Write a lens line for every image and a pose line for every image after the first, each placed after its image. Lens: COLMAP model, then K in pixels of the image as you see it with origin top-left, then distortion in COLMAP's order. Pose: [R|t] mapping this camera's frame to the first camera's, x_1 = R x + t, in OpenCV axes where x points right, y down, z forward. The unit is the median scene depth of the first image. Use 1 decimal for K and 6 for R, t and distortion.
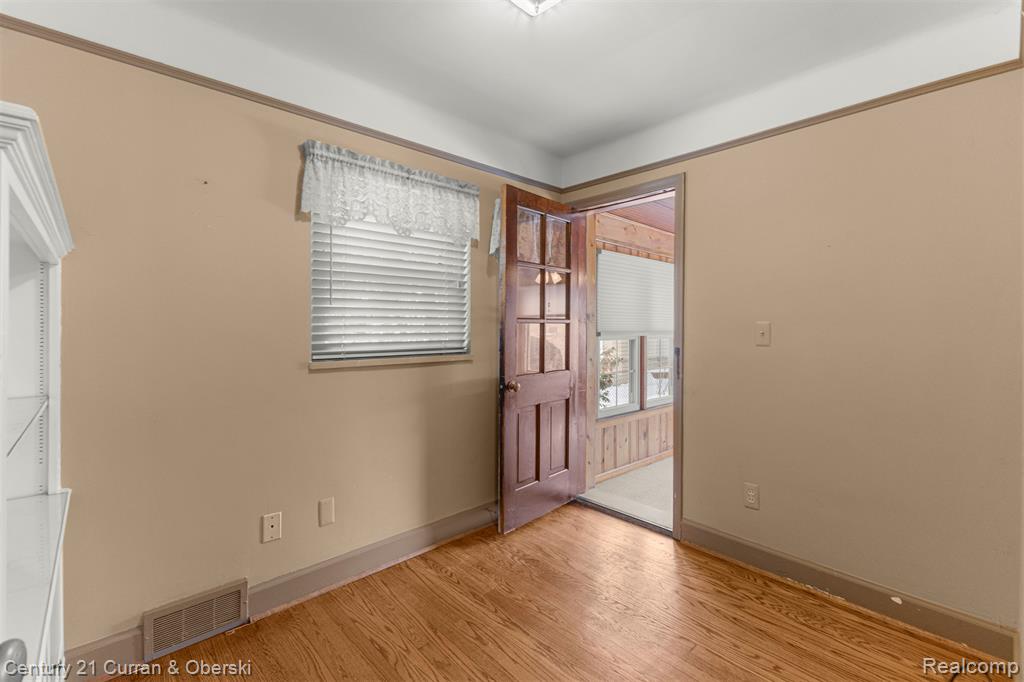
lens RADIAL K [[449.1, 0, 509.5], [0, 449.1, 330.7], [0, 0, 1]] dist [-0.000090, -0.000044]
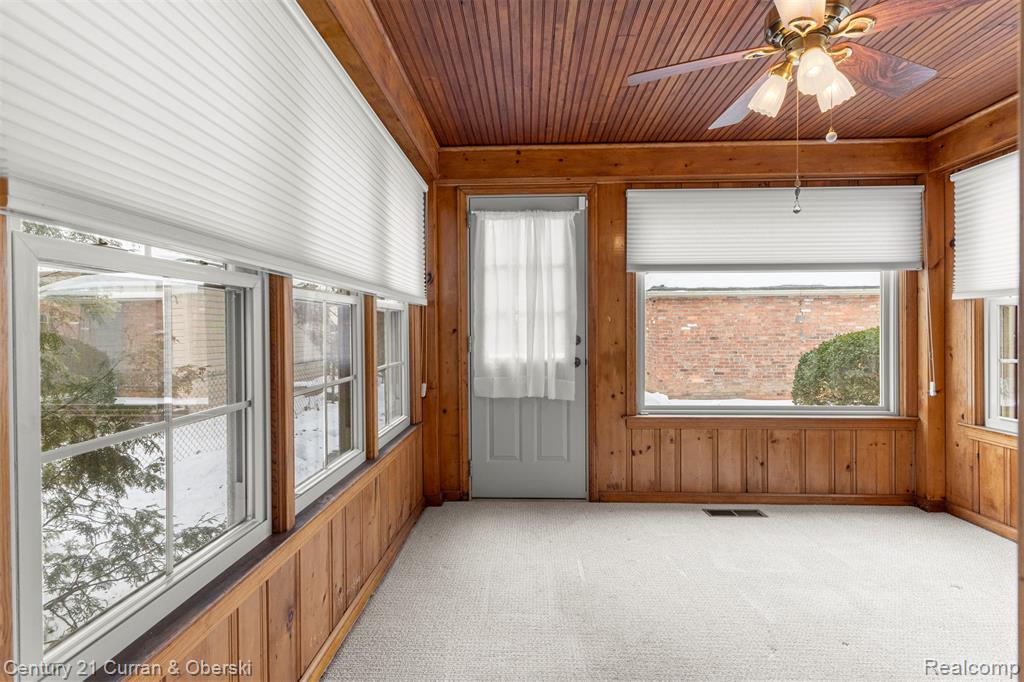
lens RADIAL K [[489.9, 0, 512.0], [0, 489.9, 341.0], [0, 0, 1]] dist [0.000361, 0.000039]
pose [[0.703176, -0.016343, 0.710828, 0.181780], [0.018103, 0.999823, 0.005079, 0.054722], [-0.710786, 0.009296, 0.703347, 0.682641]]
